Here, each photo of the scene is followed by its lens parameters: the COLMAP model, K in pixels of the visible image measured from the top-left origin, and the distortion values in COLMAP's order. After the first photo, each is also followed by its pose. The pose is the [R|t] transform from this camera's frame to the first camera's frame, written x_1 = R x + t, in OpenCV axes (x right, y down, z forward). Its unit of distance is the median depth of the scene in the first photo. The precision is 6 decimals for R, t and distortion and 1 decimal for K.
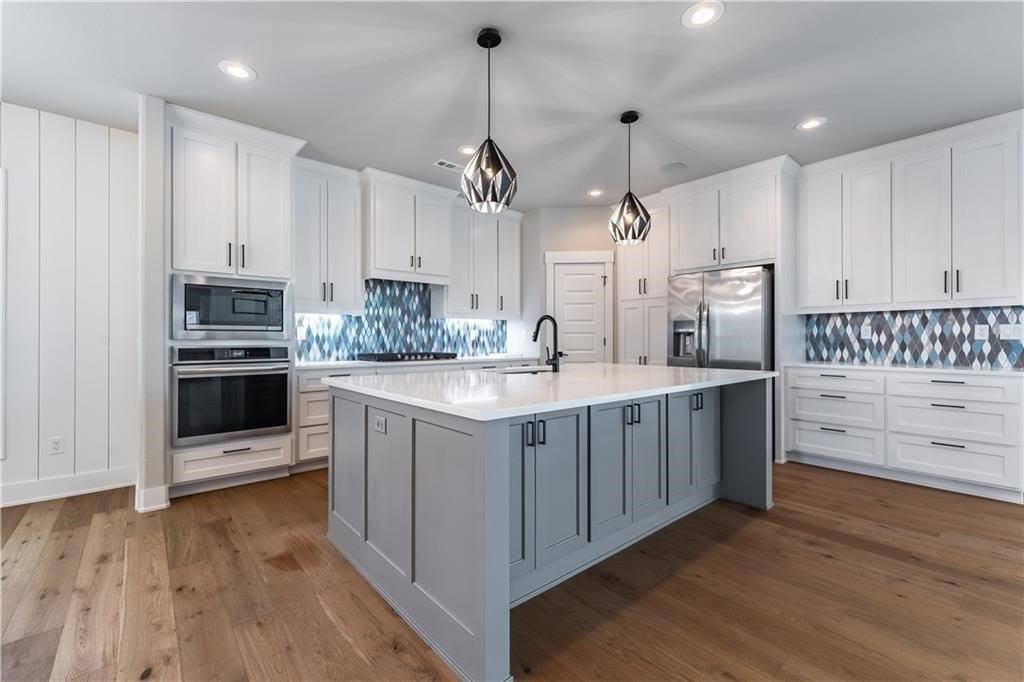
lens RADIAL K [[429.7, 0, 511.1], [0, 429.7, 337.2], [0, 0, 1]] dist [0.004655, 0.000383]
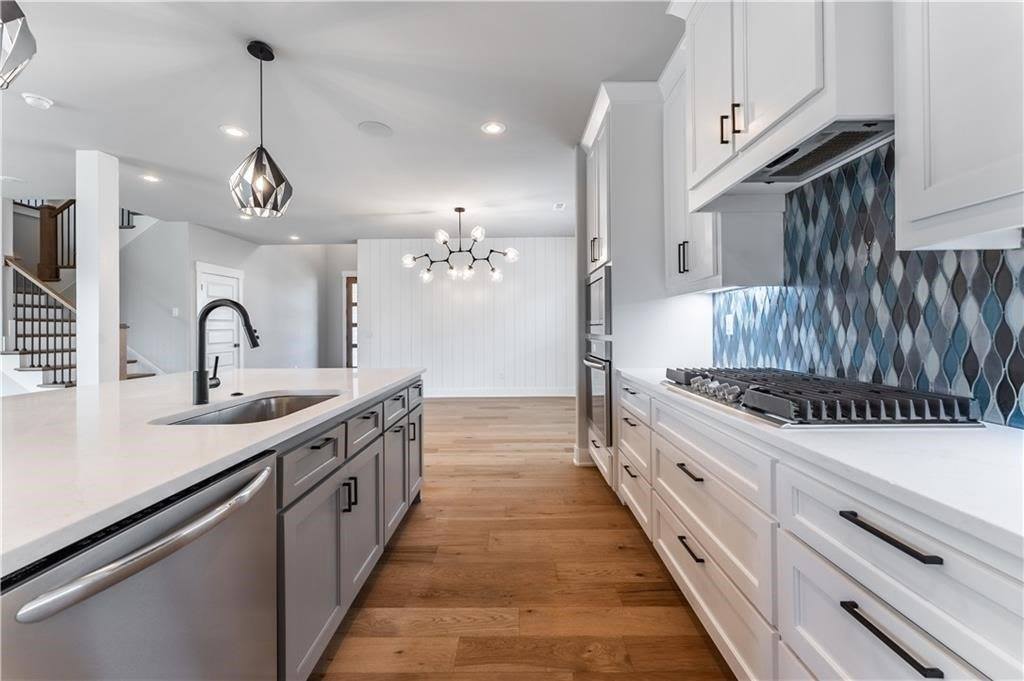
lens RADIAL K [[421.3, 0, 517.1], [0, 421.3, 326.8], [0, 0, 1]] dist [0.008291, -0.001183]
pose [[-0.657522, 0.003898, -0.753425, 0.171964], [0.011546, 0.999921, -0.004903, -0.006632], [0.753347, -0.011922, -0.657515, 1.168191]]
